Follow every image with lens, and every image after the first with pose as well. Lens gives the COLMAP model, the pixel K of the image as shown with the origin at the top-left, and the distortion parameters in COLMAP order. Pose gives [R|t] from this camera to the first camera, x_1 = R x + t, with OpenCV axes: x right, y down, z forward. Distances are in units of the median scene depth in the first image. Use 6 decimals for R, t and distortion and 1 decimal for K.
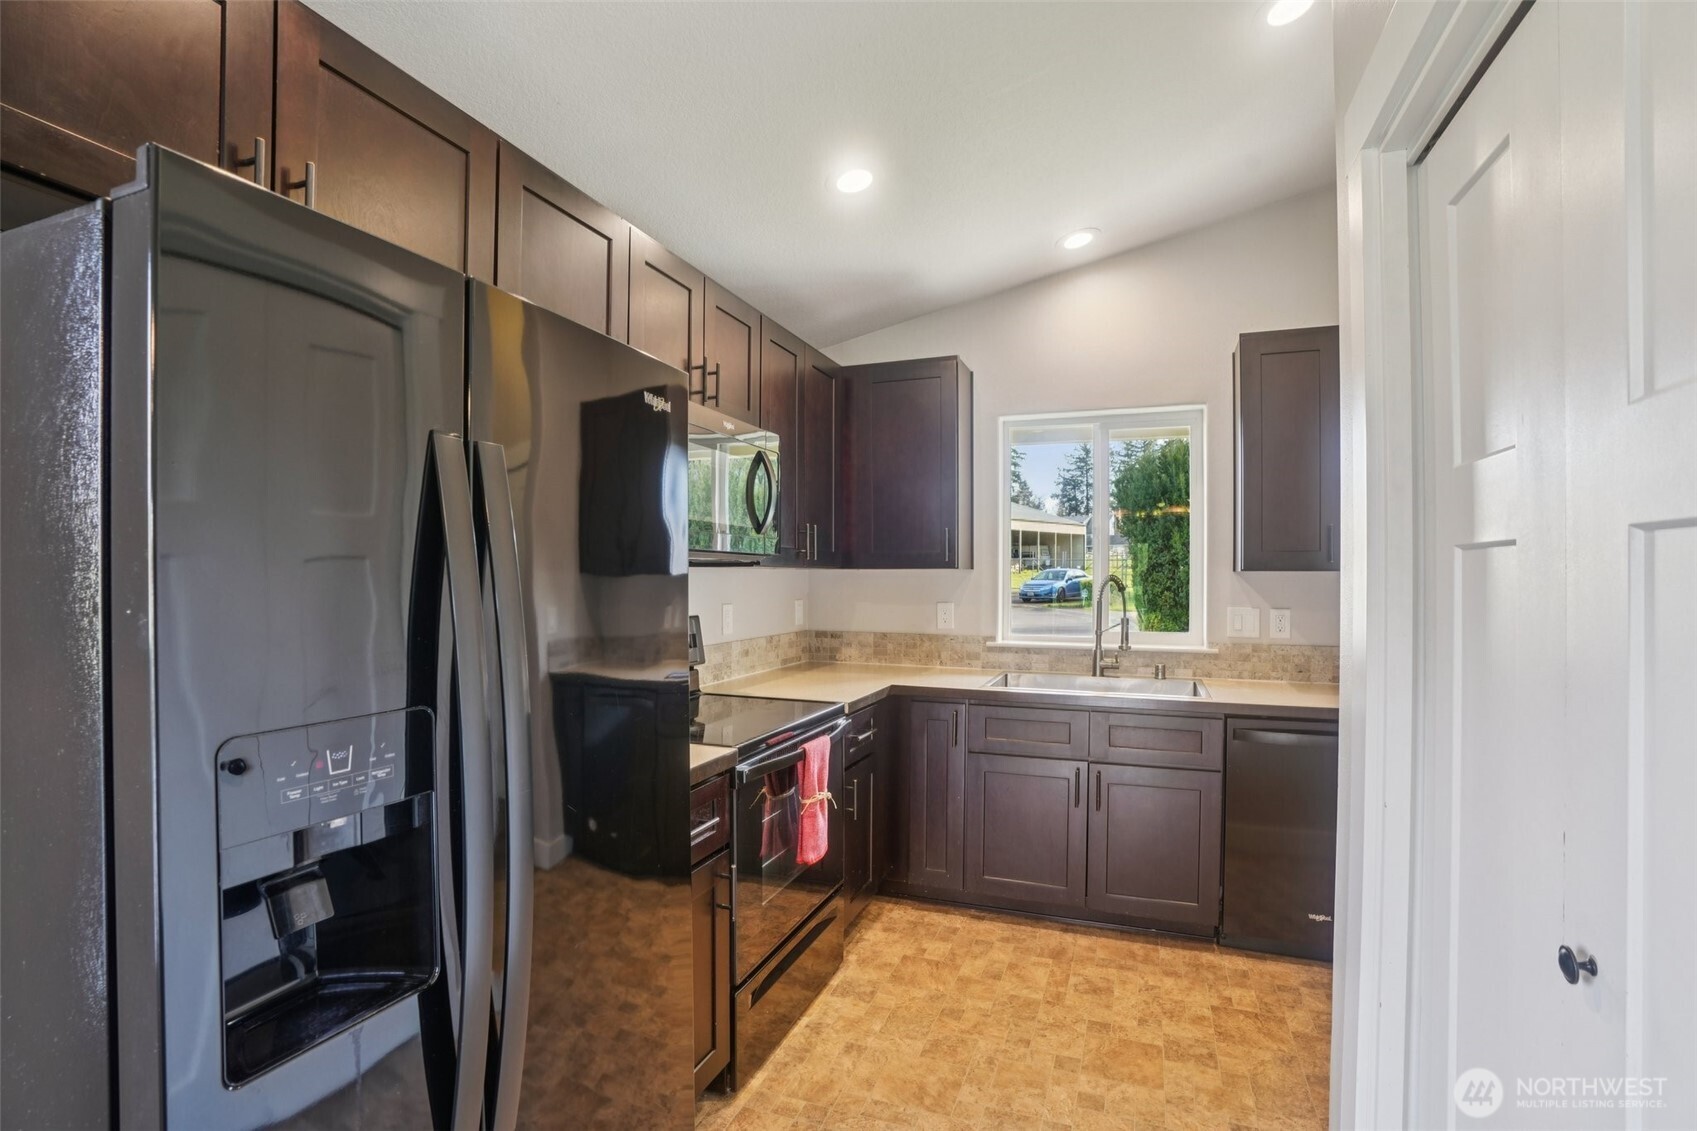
lens RADIAL K [[792.0, 0, 845.2], [0, 792.0, 567.7], [0, 0, 1]] dist [-0.052264, 0.014476]
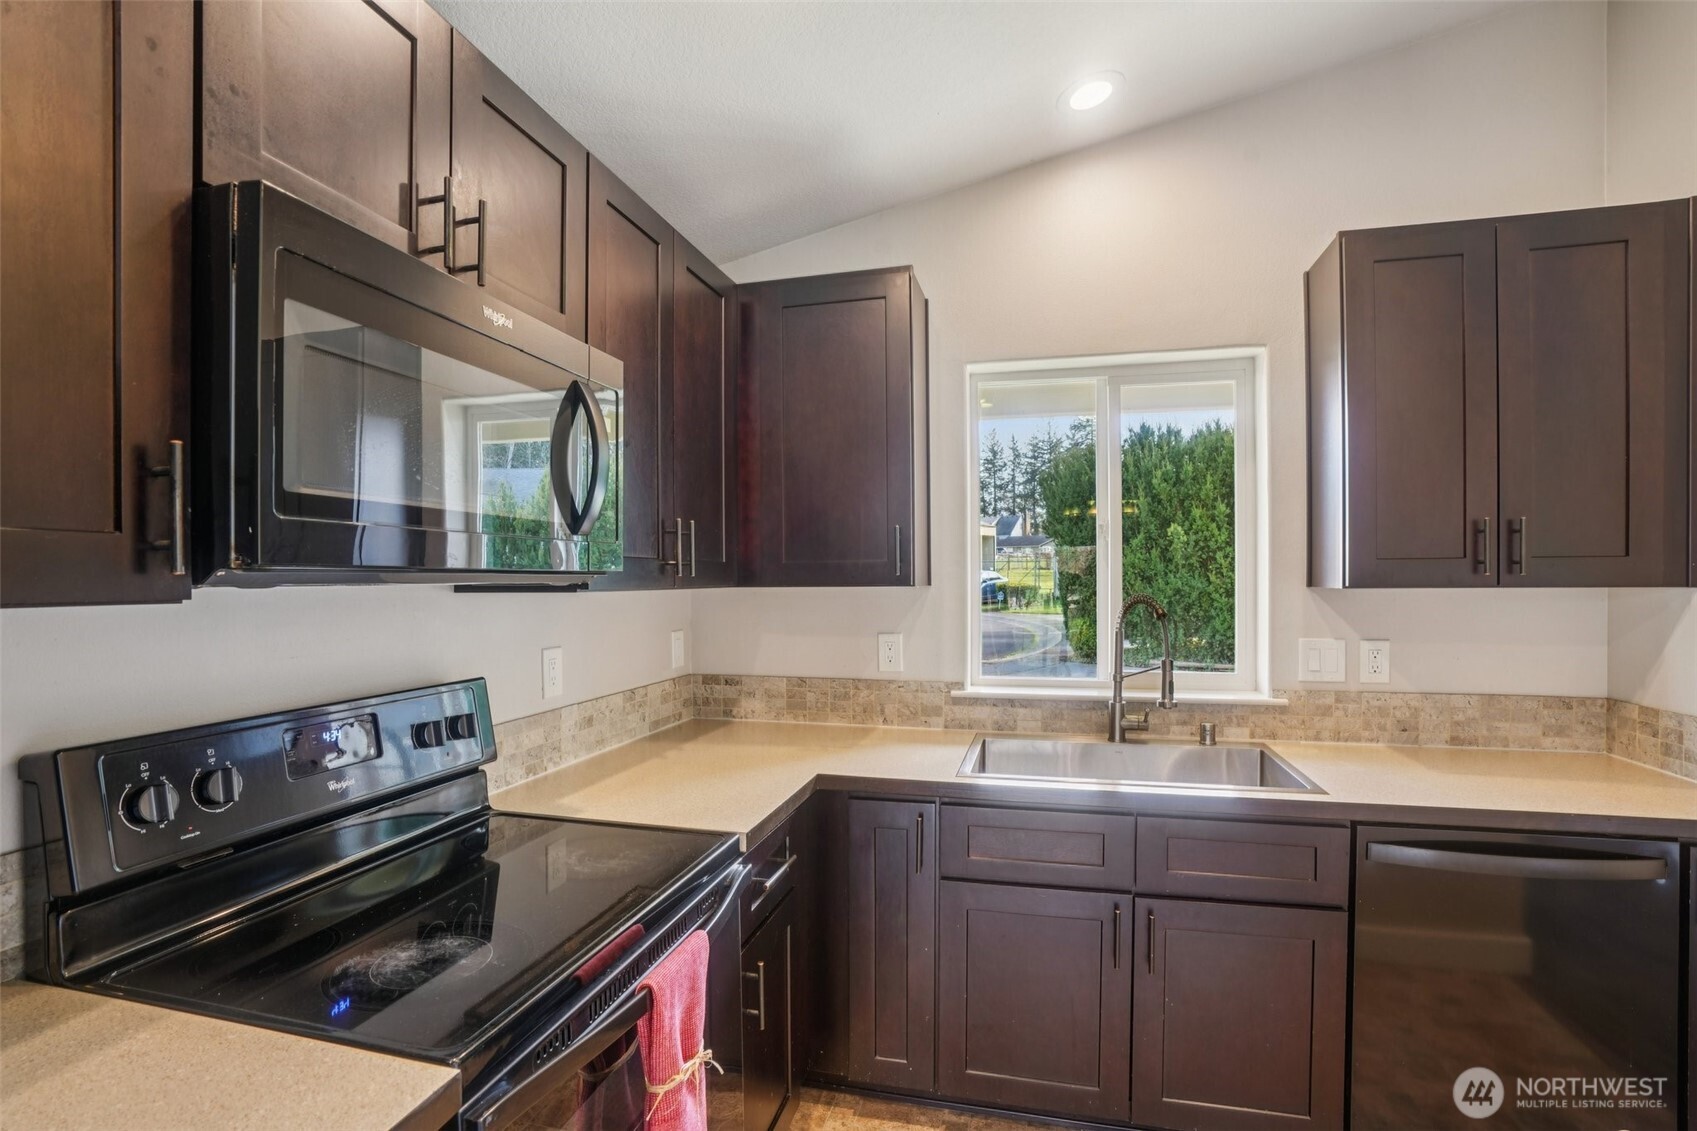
lens RADIAL K [[792.0, 0, 861.8], [0, 792.0, 576.4], [0, 0, 1]] dist [-0.052264, 0.014476]
pose [[0.990699, -0.010257, 0.135684, 0.009334], [0.009086, 0.999916, 0.009242, -0.014106], [-0.135767, -0.007924, 0.990709, 0.355597]]
